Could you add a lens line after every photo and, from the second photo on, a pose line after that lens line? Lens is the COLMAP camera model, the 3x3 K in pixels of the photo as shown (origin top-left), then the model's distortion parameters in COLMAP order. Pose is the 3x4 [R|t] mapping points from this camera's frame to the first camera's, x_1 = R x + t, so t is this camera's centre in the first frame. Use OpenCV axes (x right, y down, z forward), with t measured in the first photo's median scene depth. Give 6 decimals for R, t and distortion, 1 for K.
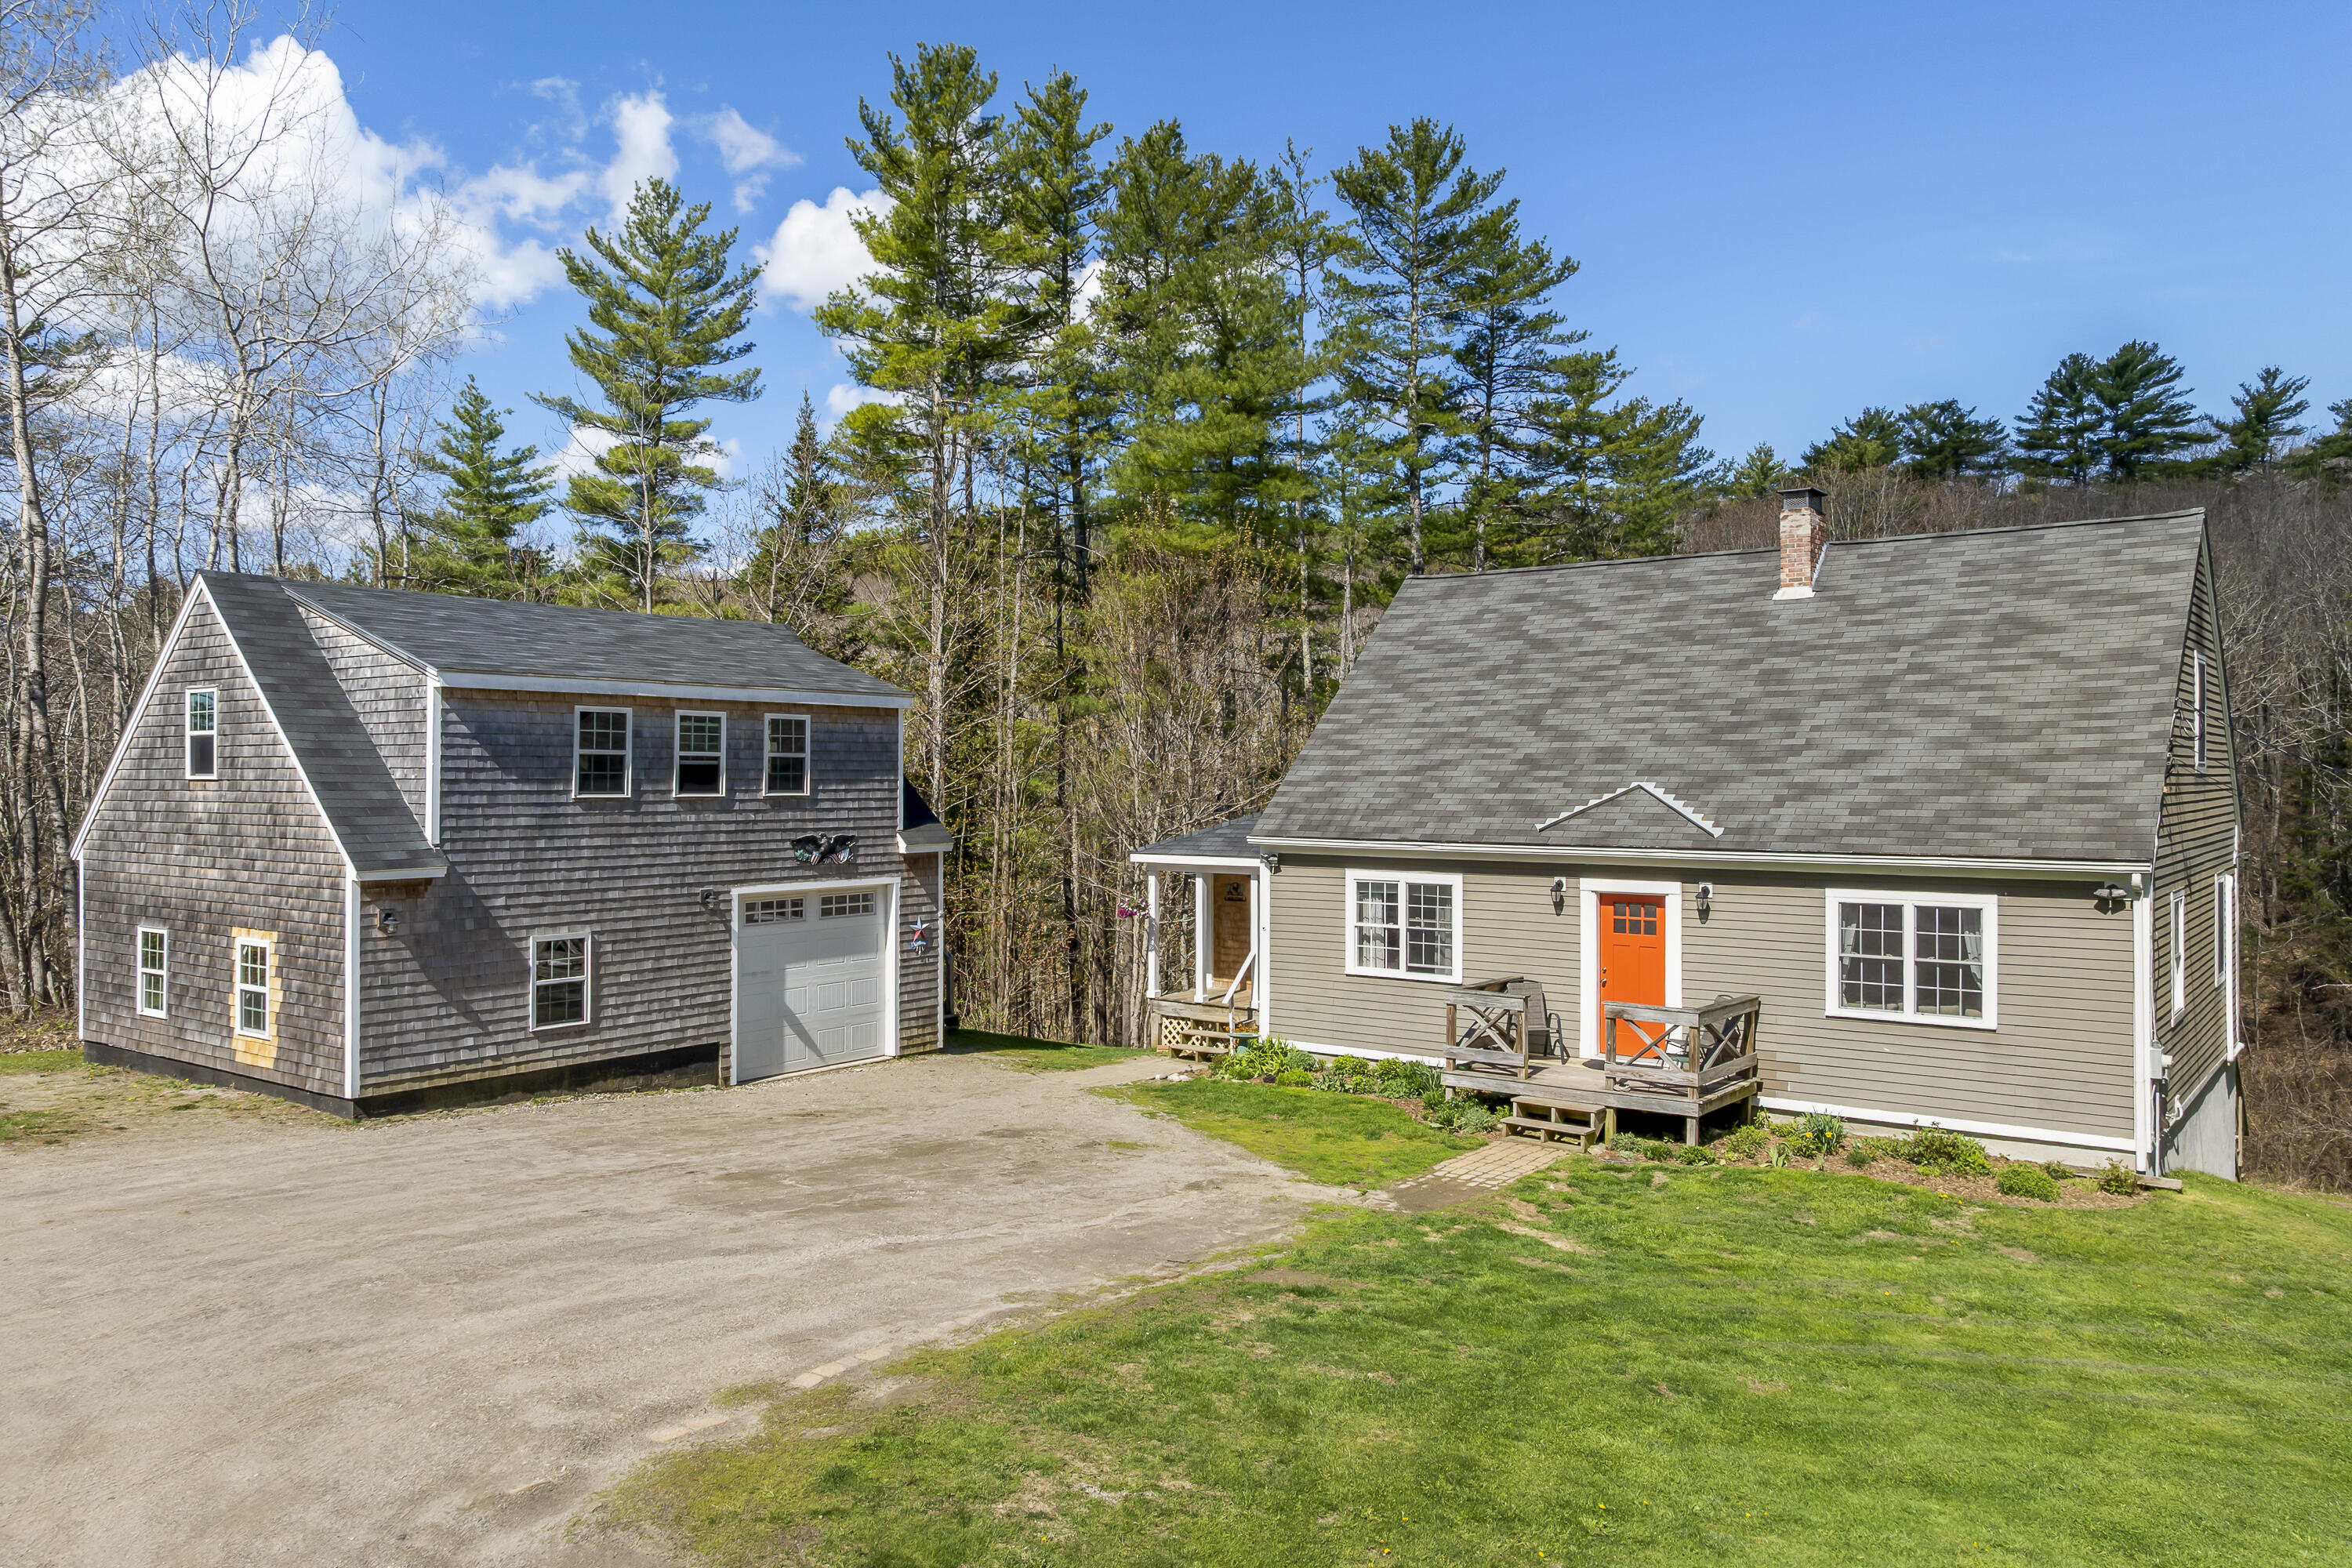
lens RADIAL K [[1647.7, 0, 1166.1], [0, 1647.7, 768.4], [0, 0, 1]] dist [0.010333, -0.017112]
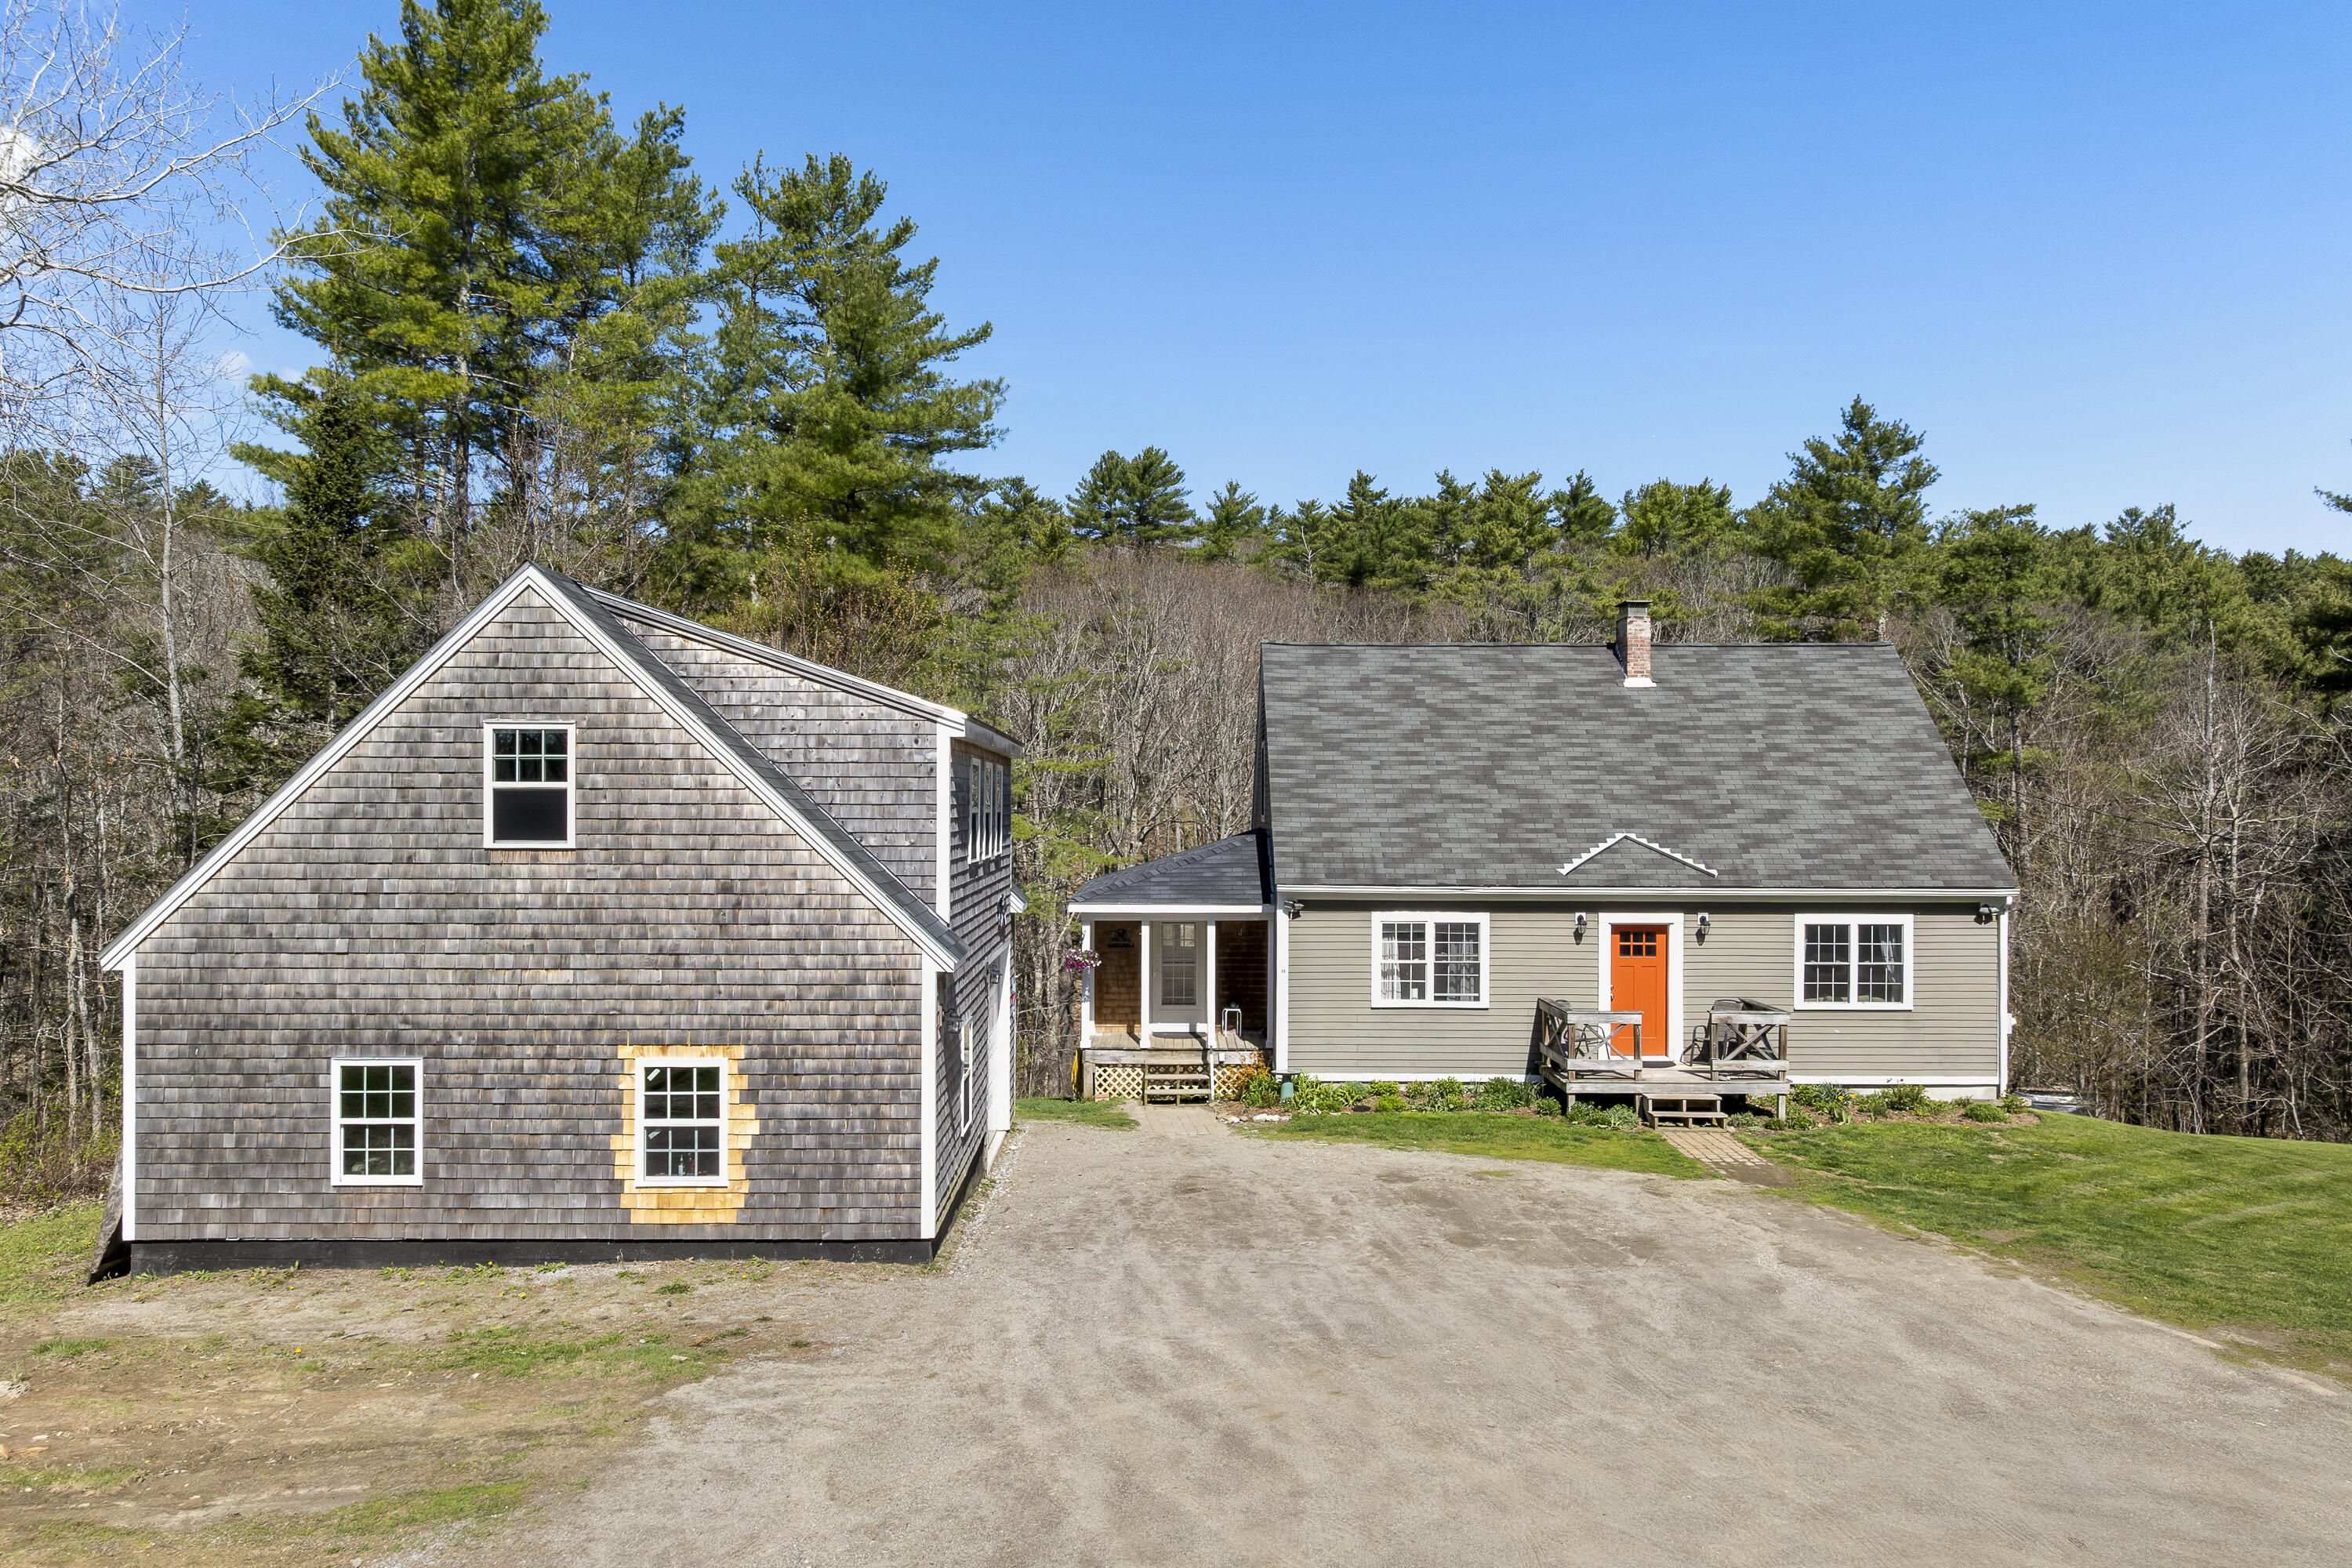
lens RADIAL K [[1647.7, 0, 1154.7], [0, 1647.7, 792.8], [0, 0, 1]] dist [0.010333, -0.017112]
pose [[0.796560, 0.006746, 0.604521, -0.750617], [-0.006092, 0.999977, -0.003132, -0.016327], [-0.604528, -0.001188, 0.796583, 0.230303]]
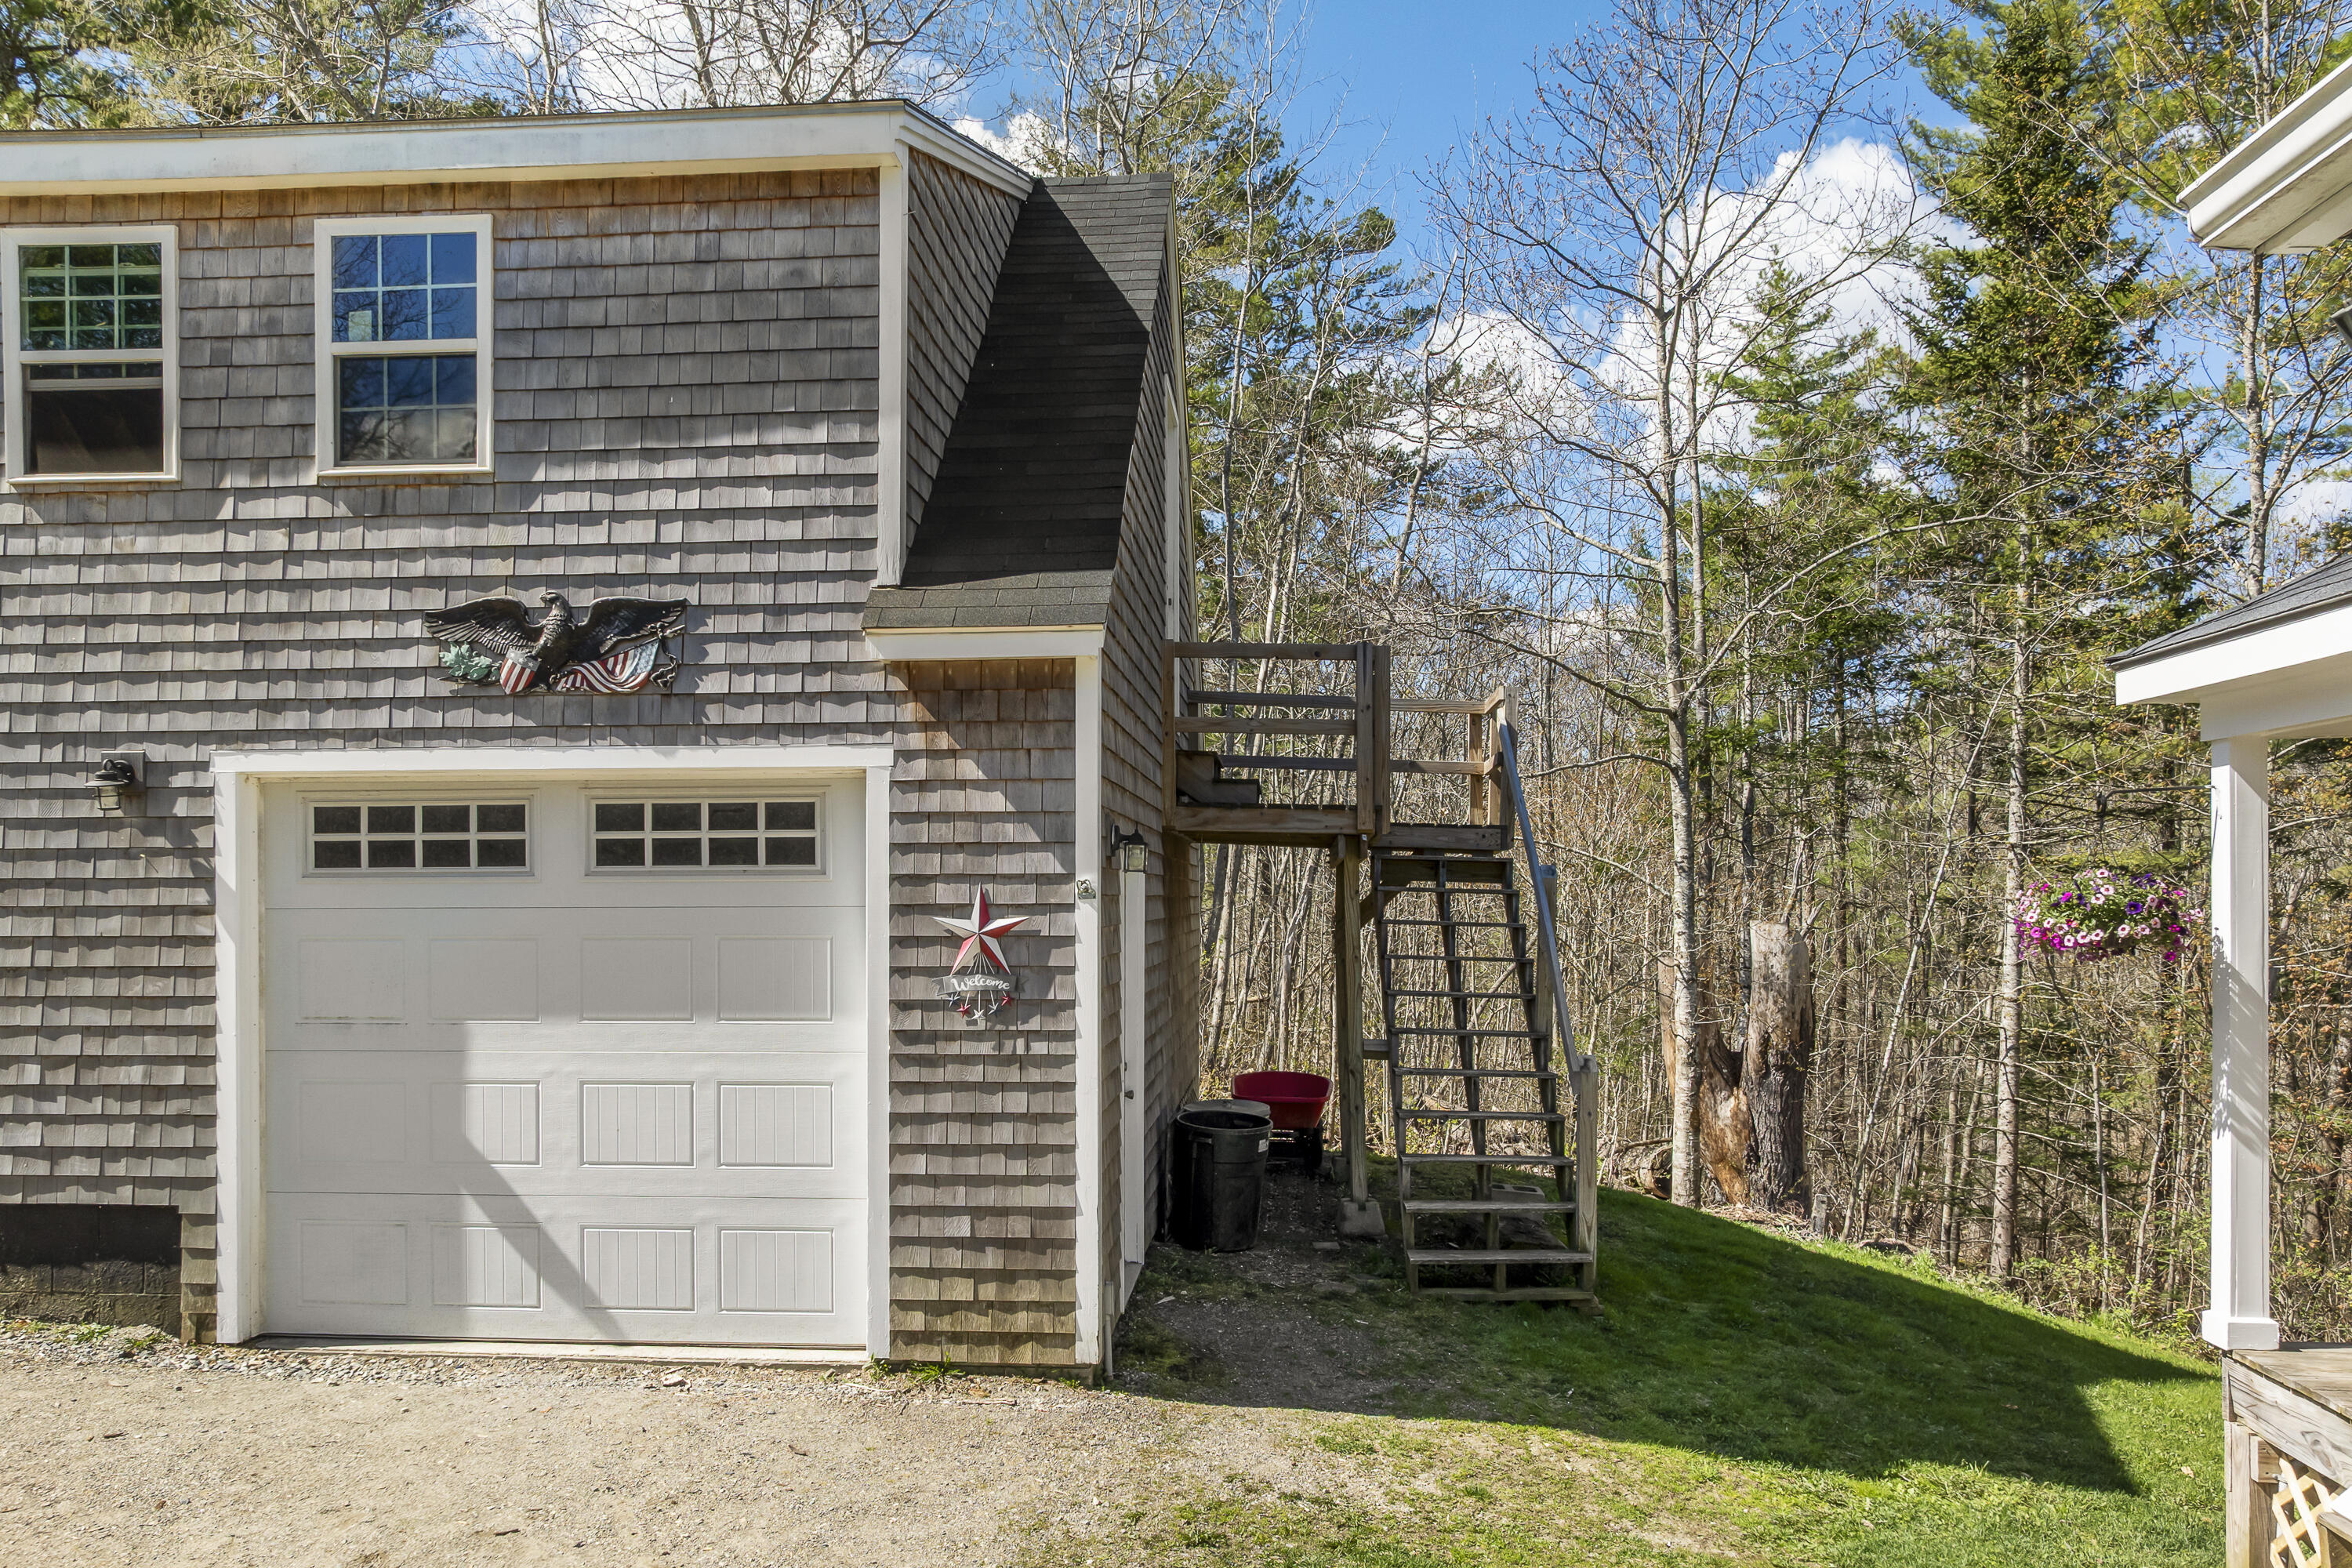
lens RADIAL K [[1647.7, 0, 1182.3], [0, 1647.7, 891.1], [0, 0, 1]] dist [0.010333, -0.017112]
pose [[0.534974, -0.002555, -0.844864, 0.126873], [0.007809, 0.999968, 0.001921, 0.103043], [0.844832, -0.007625, 0.534977, 1.004894]]
